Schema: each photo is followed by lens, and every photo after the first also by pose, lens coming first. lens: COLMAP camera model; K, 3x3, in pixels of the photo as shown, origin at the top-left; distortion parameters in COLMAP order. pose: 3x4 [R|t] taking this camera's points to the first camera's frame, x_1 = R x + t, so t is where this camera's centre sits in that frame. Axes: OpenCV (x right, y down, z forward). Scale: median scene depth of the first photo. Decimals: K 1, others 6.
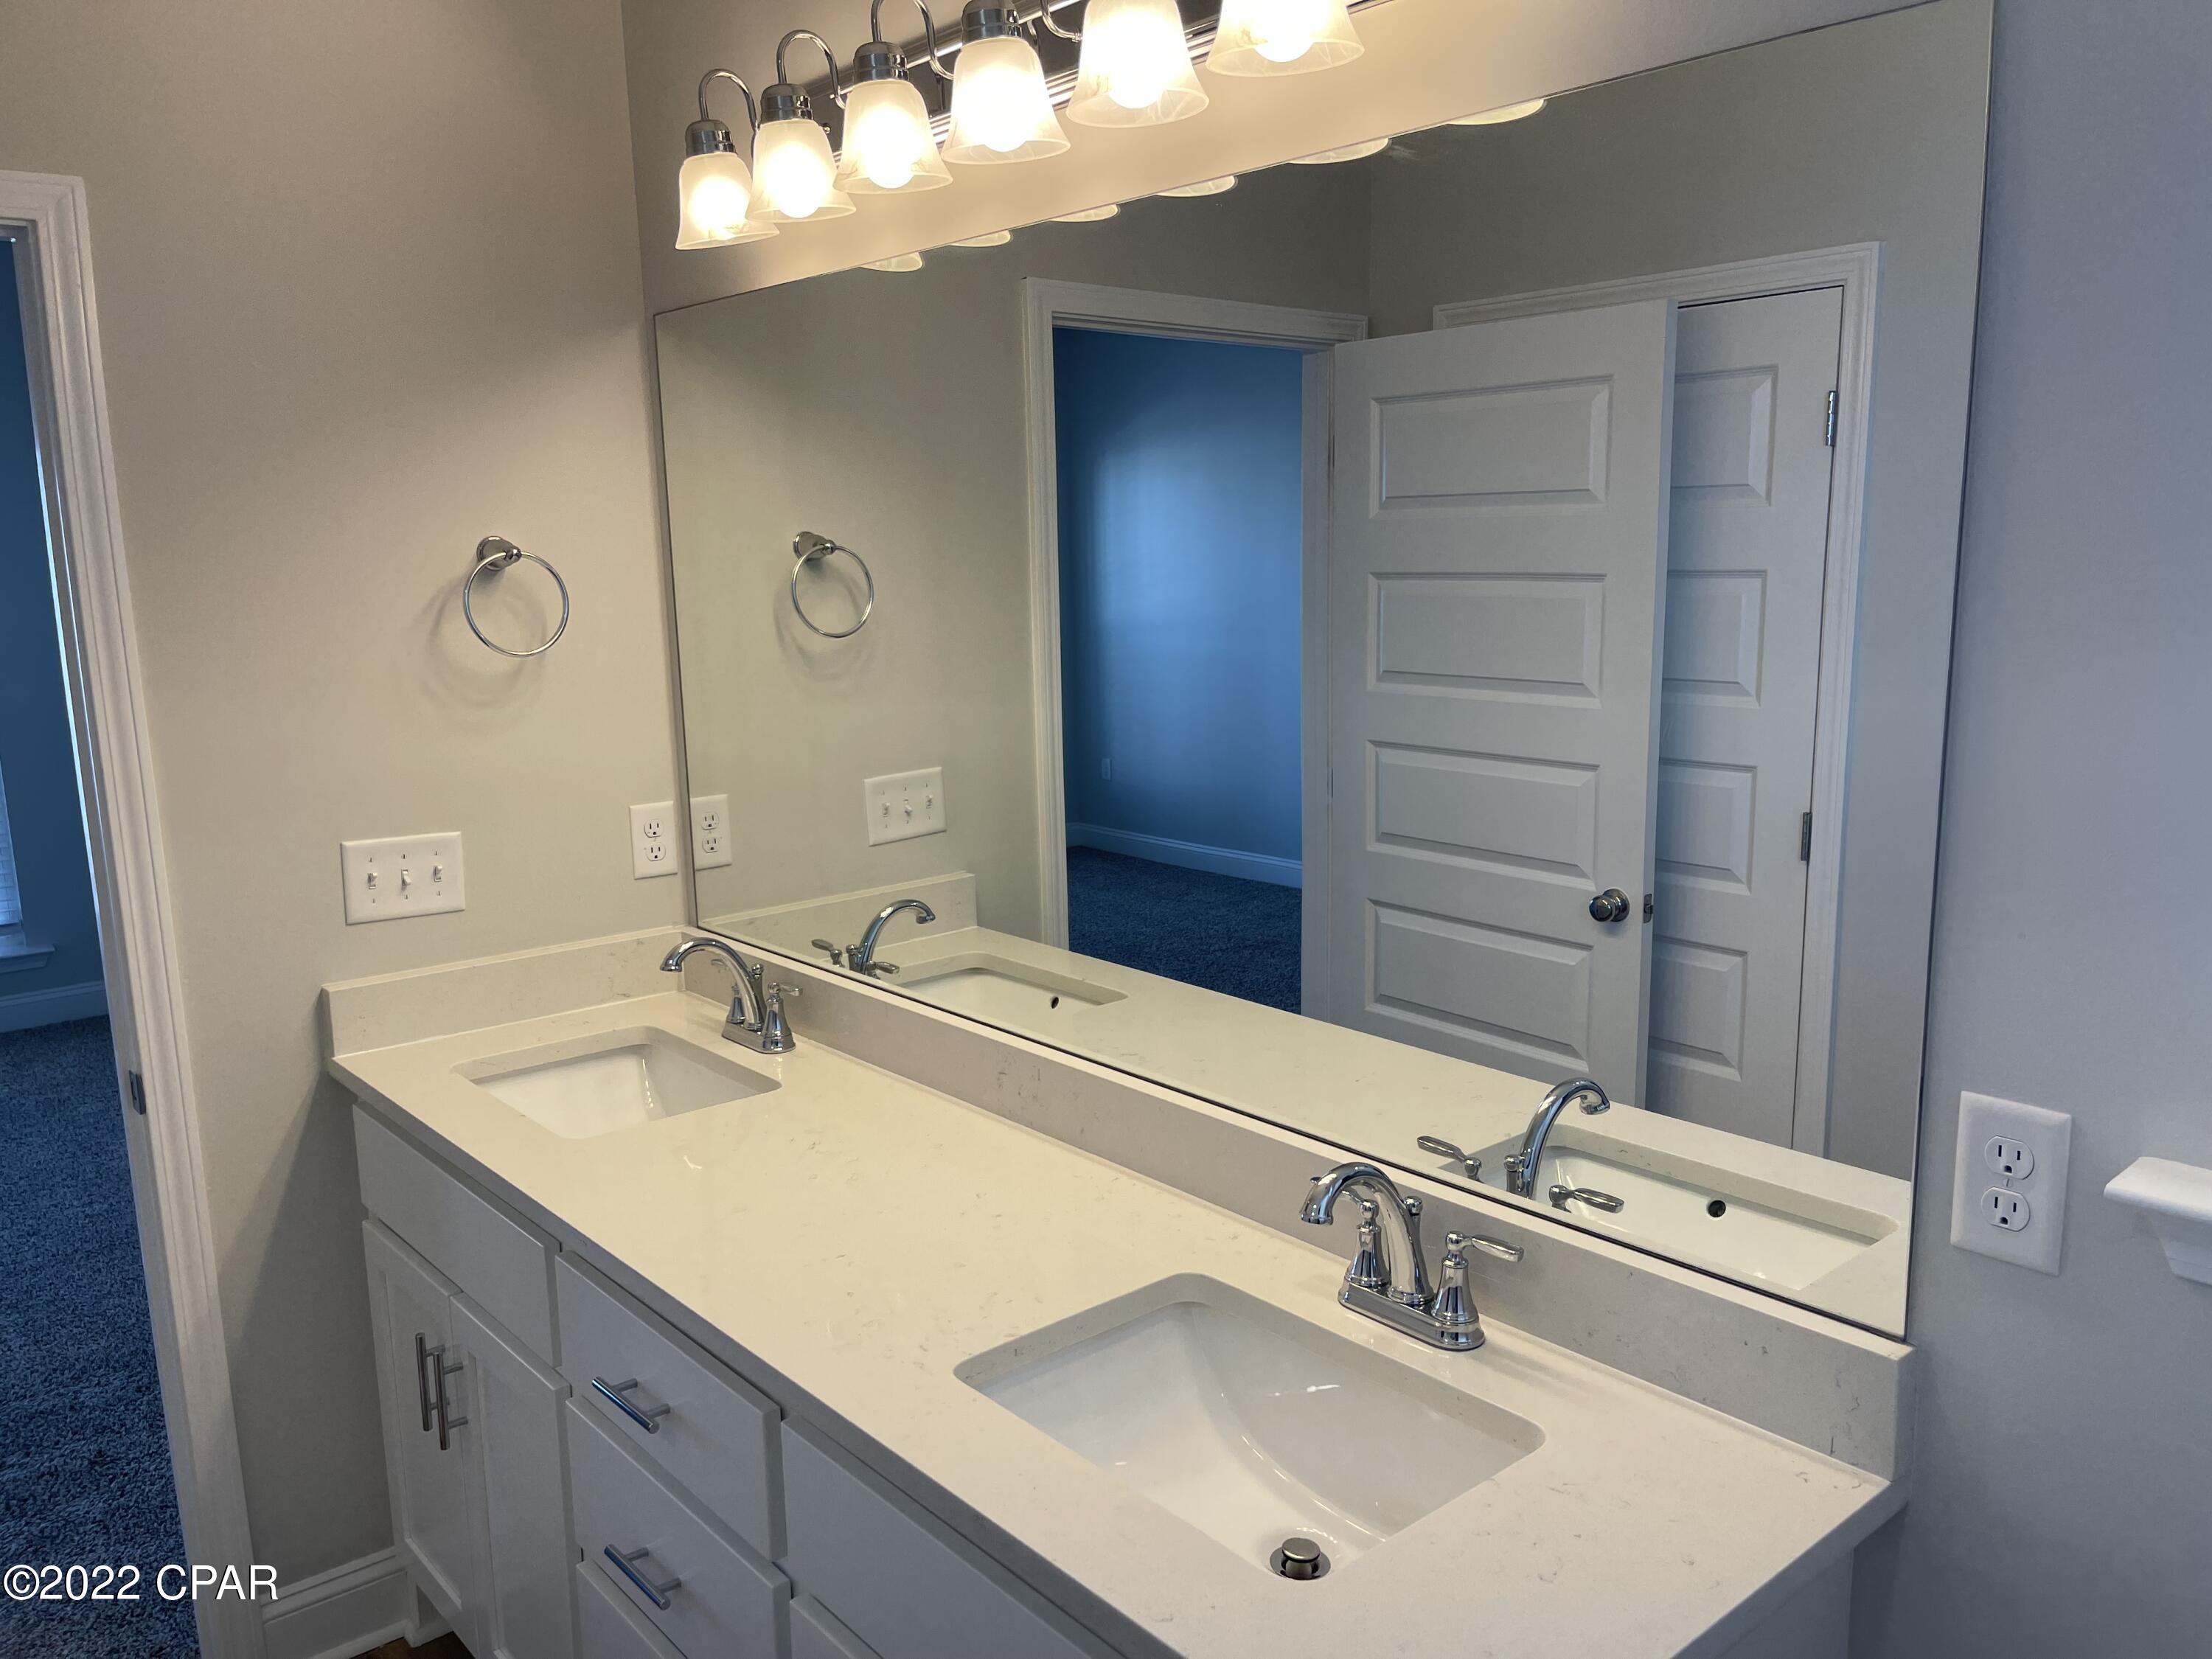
lens RADIAL K [[1679.6, 0, 1116.9], [0, 1679.6, 825.9], [0, 0, 1]] dist [0.049924, -0.056902]
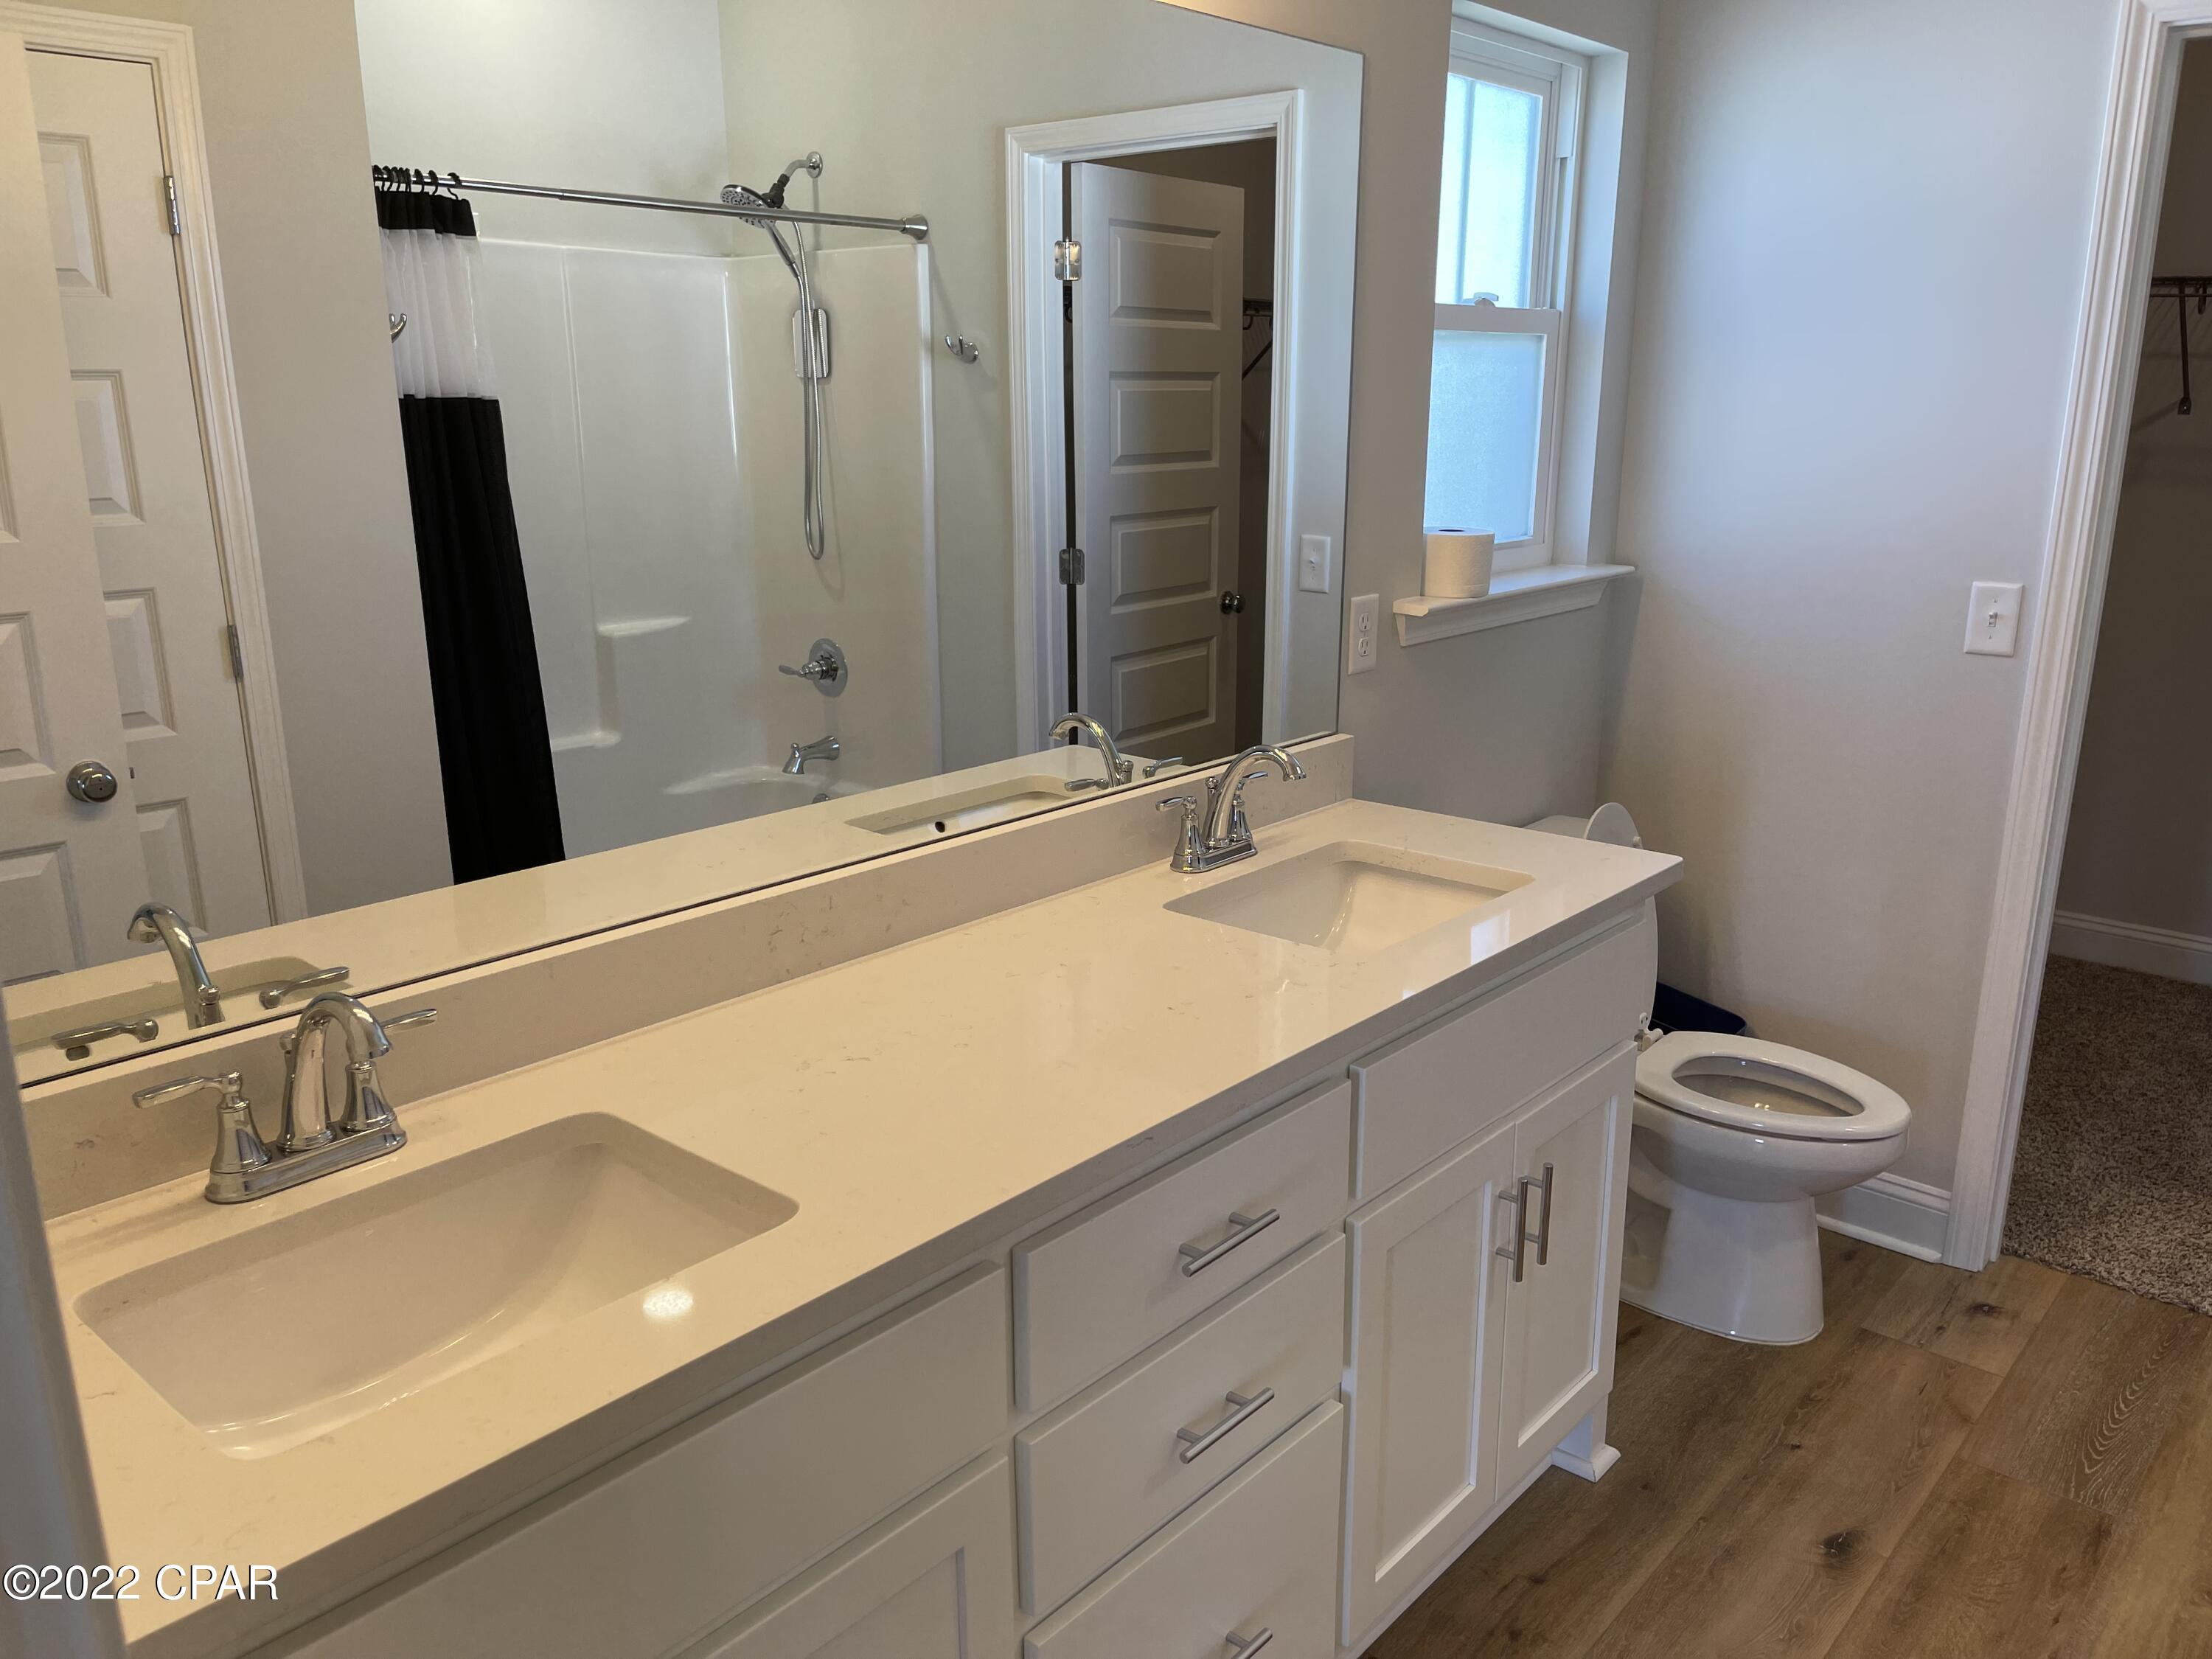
lens RADIAL K [[1679.6, 0, 1115.8], [0, 1679.6, 836.7], [0, 0, 1]] dist [0.049924, -0.056902]
pose [[-0.132941, -0.245027, 0.960358, -0.987796], [0.171128, 0.948732, 0.265750, -0.107050], [-0.976239, 0.199673, -0.084195, 0.977343]]
